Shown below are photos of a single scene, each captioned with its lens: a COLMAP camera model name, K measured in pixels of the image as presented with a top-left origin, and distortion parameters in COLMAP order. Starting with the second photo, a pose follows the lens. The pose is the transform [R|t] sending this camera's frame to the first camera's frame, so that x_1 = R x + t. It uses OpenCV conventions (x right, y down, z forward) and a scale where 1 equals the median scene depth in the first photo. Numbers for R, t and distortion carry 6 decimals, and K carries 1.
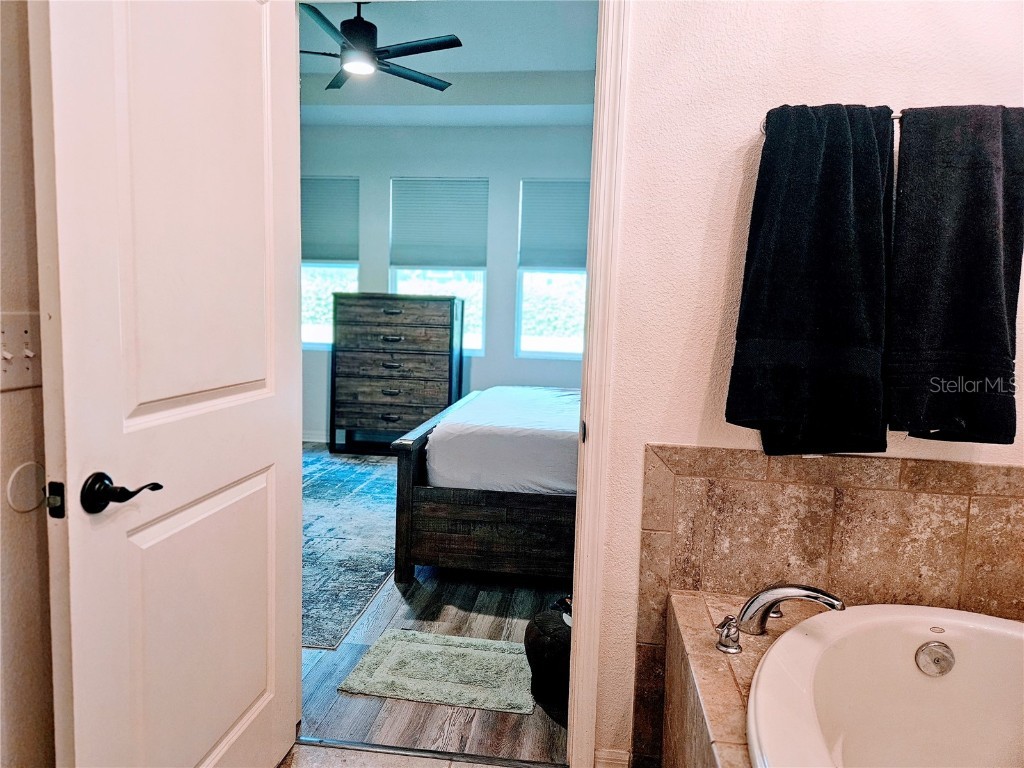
lens RADIAL K [[685.7, 0, 508.1], [0, 685.7, 385.9], [0, 0, 1]] dist [0.065789, -0.058141]
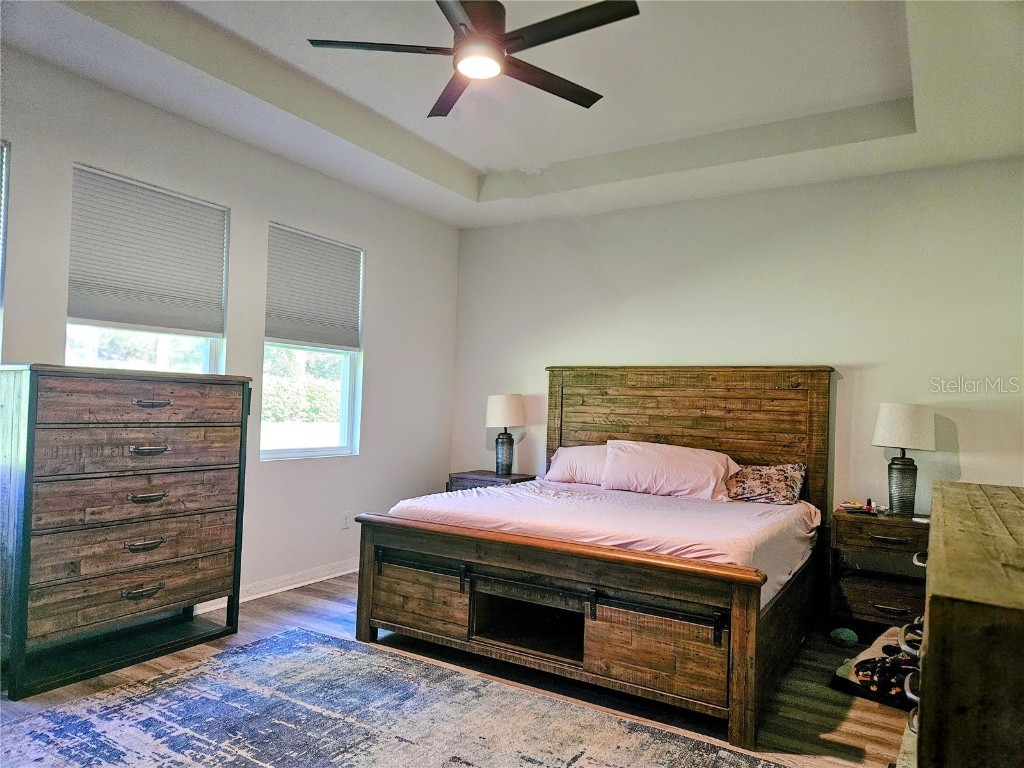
lens RADIAL K [[685.7, 0, 508.1], [0, 685.7, 385.9], [0, 0, 1]] dist [0.065789, -0.058141]
pose [[0.415254, 0.006958, 0.909679, -0.569873], [0.080371, 0.995780, -0.044305, -0.071812], [-0.906148, 0.091510, 0.412942, 0.486445]]
